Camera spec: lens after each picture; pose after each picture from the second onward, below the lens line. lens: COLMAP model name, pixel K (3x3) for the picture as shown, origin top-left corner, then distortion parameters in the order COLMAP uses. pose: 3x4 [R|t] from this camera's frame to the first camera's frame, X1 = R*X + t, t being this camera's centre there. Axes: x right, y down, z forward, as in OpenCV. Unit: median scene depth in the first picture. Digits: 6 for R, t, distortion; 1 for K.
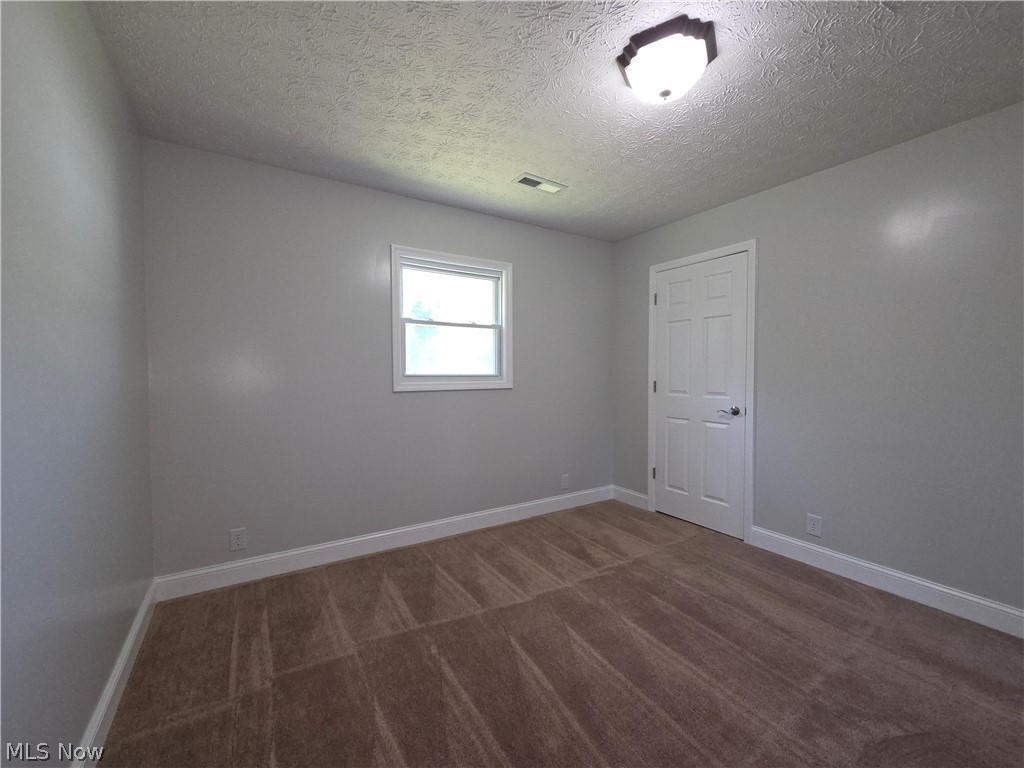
lens RADIAL K [[413.4, 0, 512.0], [0, 413.4, 384.0], [0, 0, 1]] dist [0.002437, 0.000053]
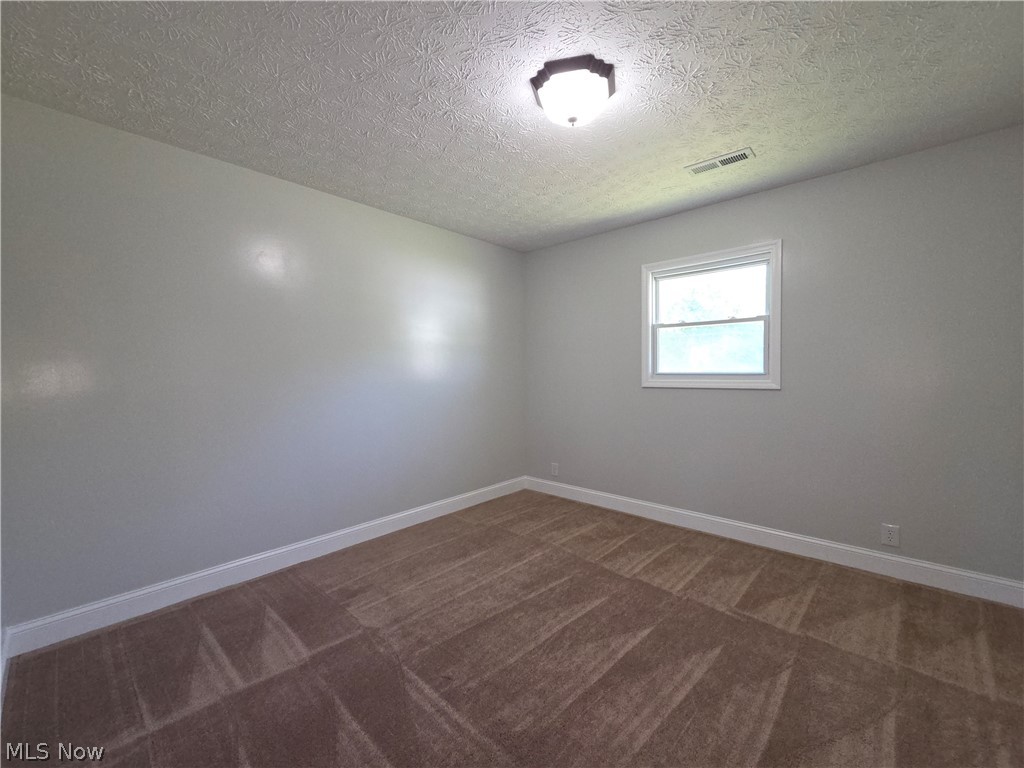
lens RADIAL K [[413.4, 0, 512.0], [0, 413.4, 384.0], [0, 0, 1]] dist [0.002437, 0.000053]
pose [[0.273663, 0.025224, -0.961495, 0.661666], [-0.020995, 0.999575, 0.020248, -0.006006], [0.961596, 0.014645, 0.274076, 0.259269]]
